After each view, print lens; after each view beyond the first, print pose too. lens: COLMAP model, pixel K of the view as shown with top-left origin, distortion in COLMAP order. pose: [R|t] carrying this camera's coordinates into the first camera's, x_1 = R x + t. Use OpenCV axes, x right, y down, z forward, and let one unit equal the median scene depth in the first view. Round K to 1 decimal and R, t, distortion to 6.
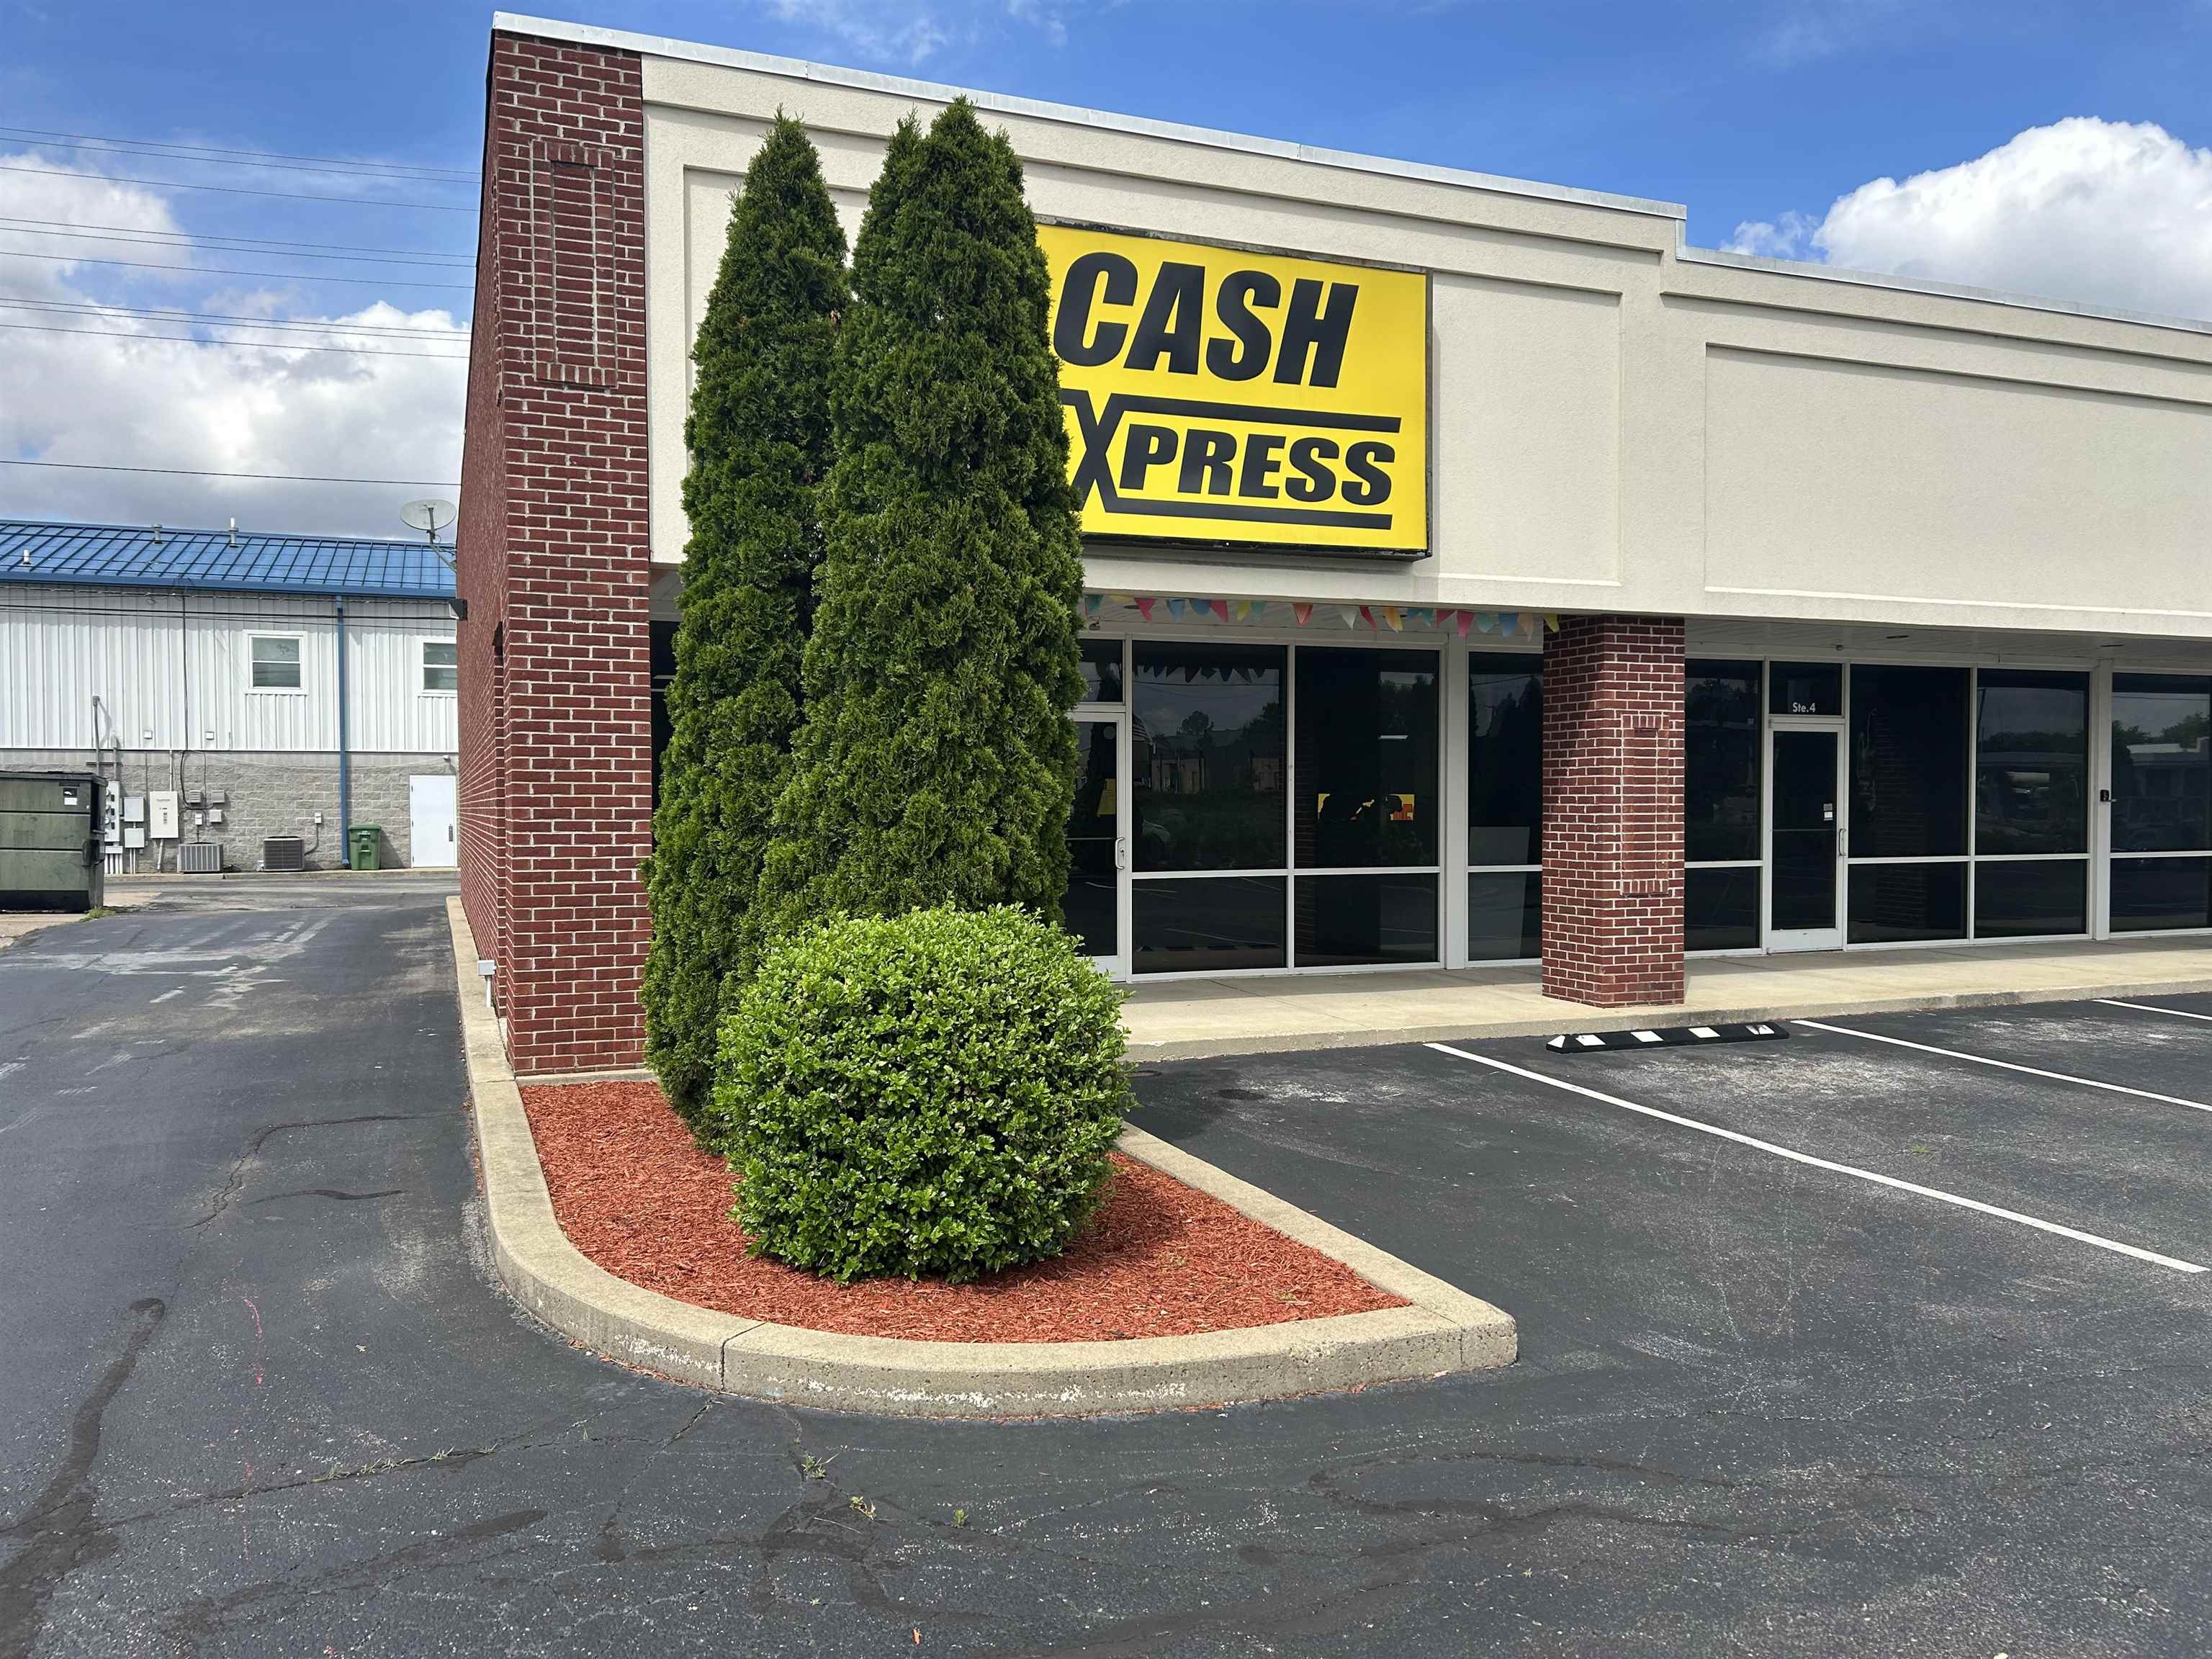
lens RADIAL K [[1655.6, 0, 1095.8], [0, 1655.6, 836.4], [0, 0, 1]] dist [0.049951, -0.052540]
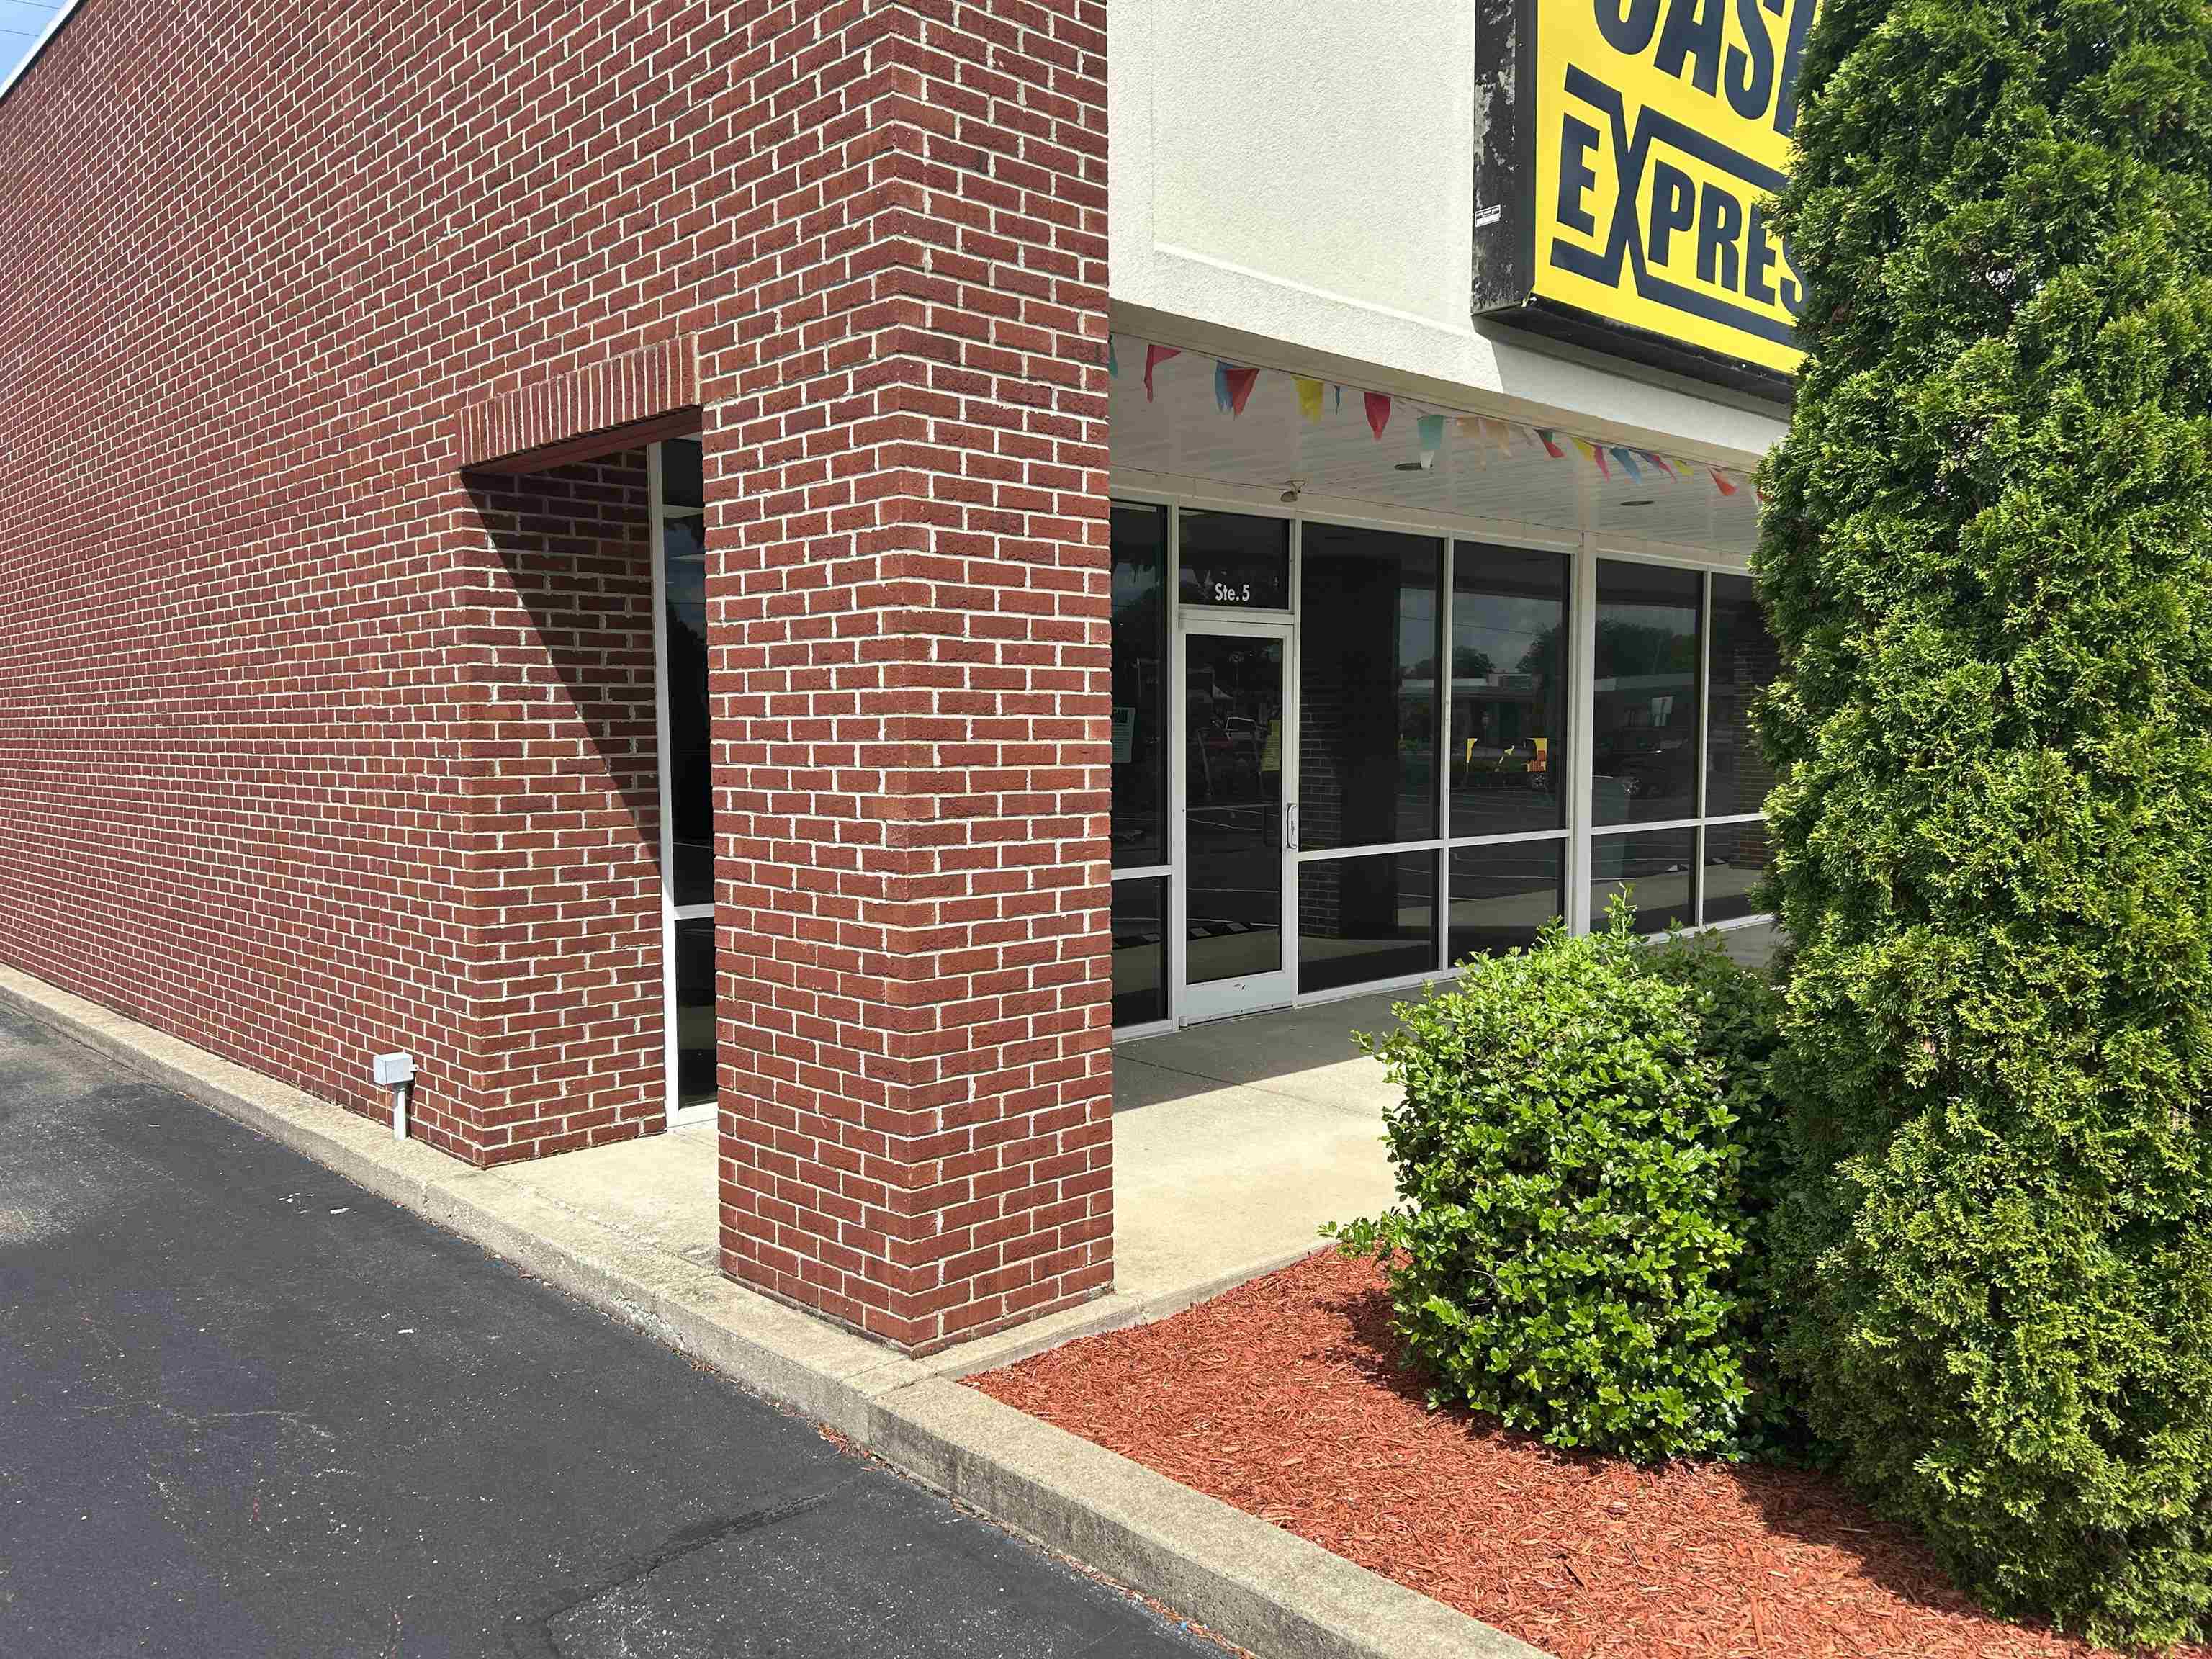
lens RADIAL K [[1664.2, 0, 1081.6], [0, 1664.2, 839.3], [0, 0, 1]] dist [0.058352, -0.071402]
pose [[0.928075, -0.026333, 0.371461, -0.330114], [0.009579, 0.998855, 0.046877, -0.018247], [-0.372270, -0.039947, 0.927264, 0.375921]]
